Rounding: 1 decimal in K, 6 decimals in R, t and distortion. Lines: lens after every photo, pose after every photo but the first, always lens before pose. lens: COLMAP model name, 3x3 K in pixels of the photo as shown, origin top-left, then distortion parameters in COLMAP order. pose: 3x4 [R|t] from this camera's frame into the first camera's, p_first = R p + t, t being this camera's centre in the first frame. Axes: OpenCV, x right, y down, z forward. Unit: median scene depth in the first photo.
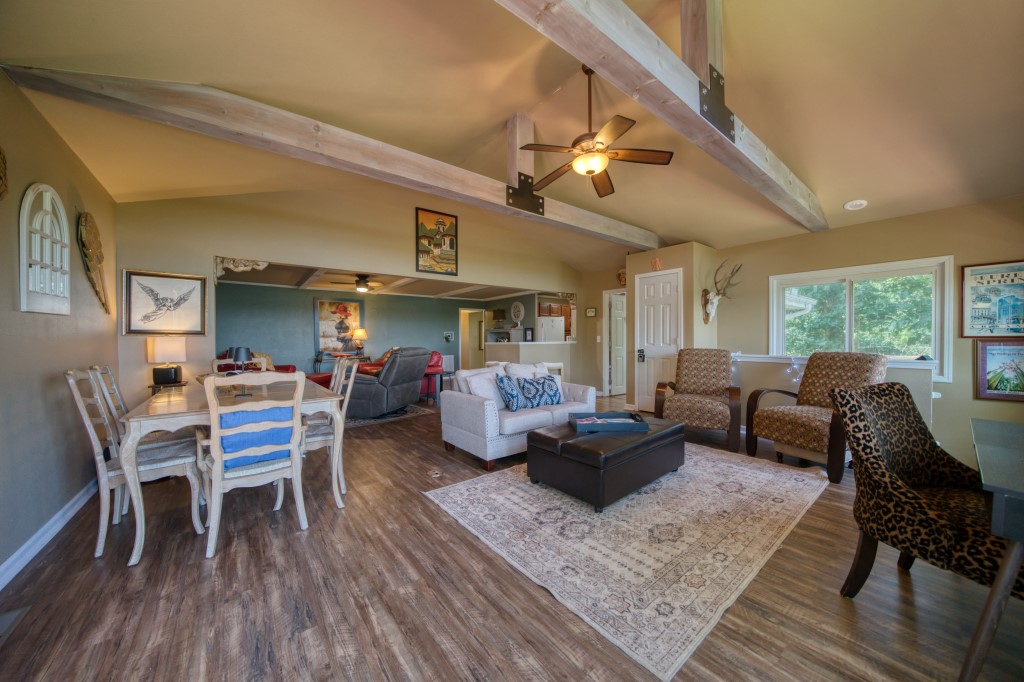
lens RADIAL K [[351.9, 0, 514.6], [0, 351.9, 342.6], [0, 0, 1]] dist [-0.020970, -0.000123]
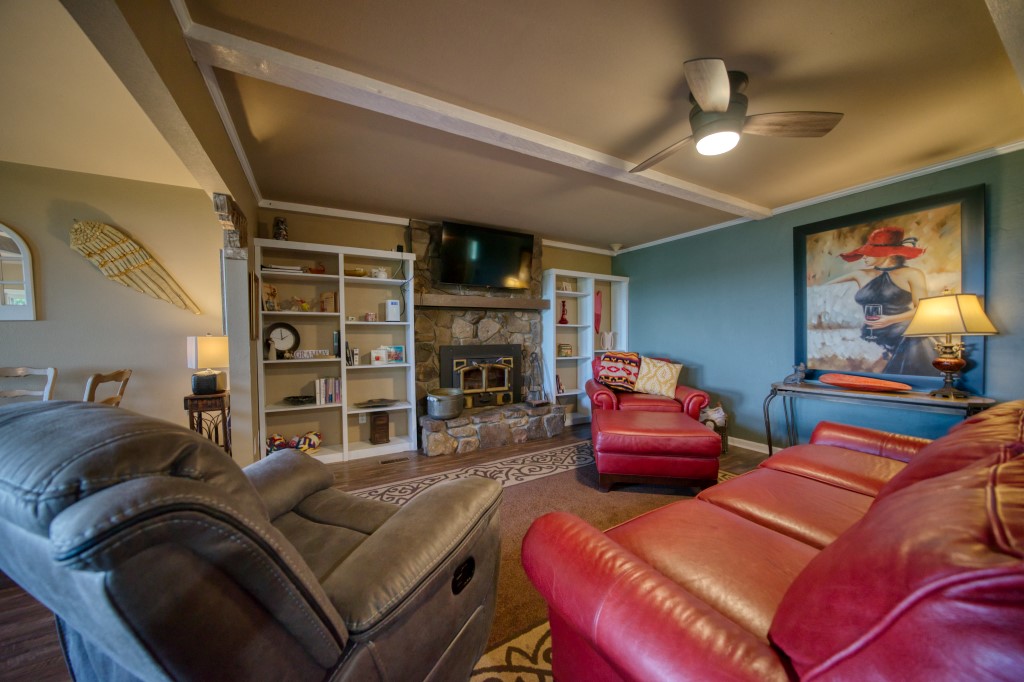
lens RADIAL K [[351.9, 0, 505.9], [0, 351.9, 344.7], [0, 0, 1]] dist [-0.020970, -0.000123]
pose [[-0.167779, 0.025744, -0.985488, -0.125426], [-0.001021, 0.999654, 0.026288, -0.008307], [0.985824, 0.005417, -0.167694, 0.716450]]
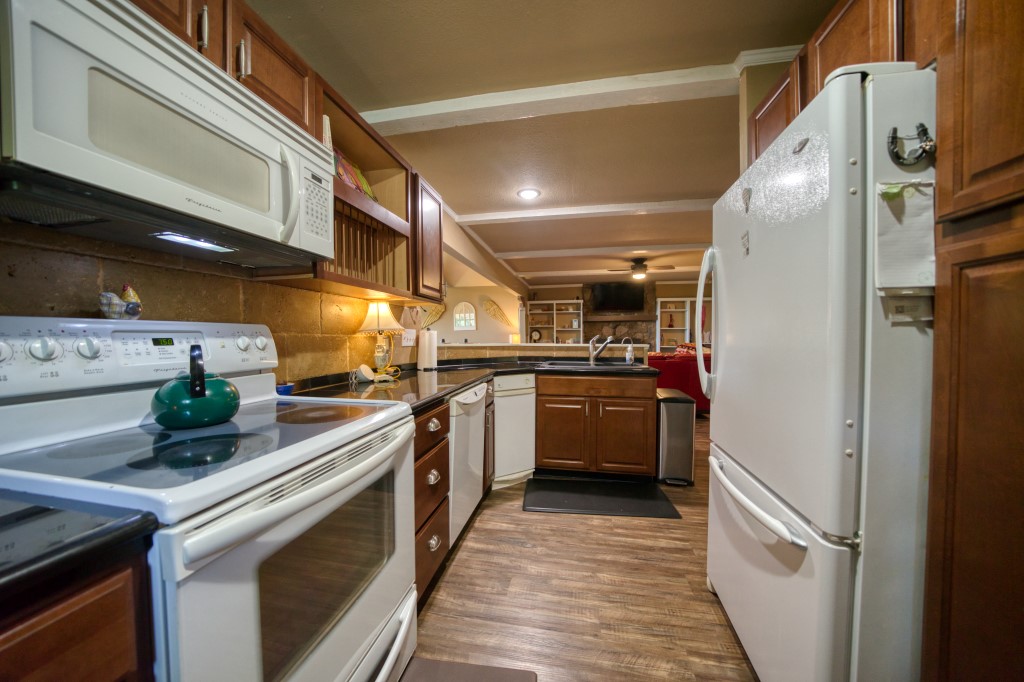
lens RADIAL K [[351.9, 0, 510.9], [0, 351.9, 343.7], [0, 0, 1]] dist [-0.020970, -0.000123]
pose [[-0.756125, 0.018092, -0.654177, 0.249727], [0.000665, 0.999639, 0.026878, -0.008132], [0.654427, 0.019888, -0.755864, 1.121093]]
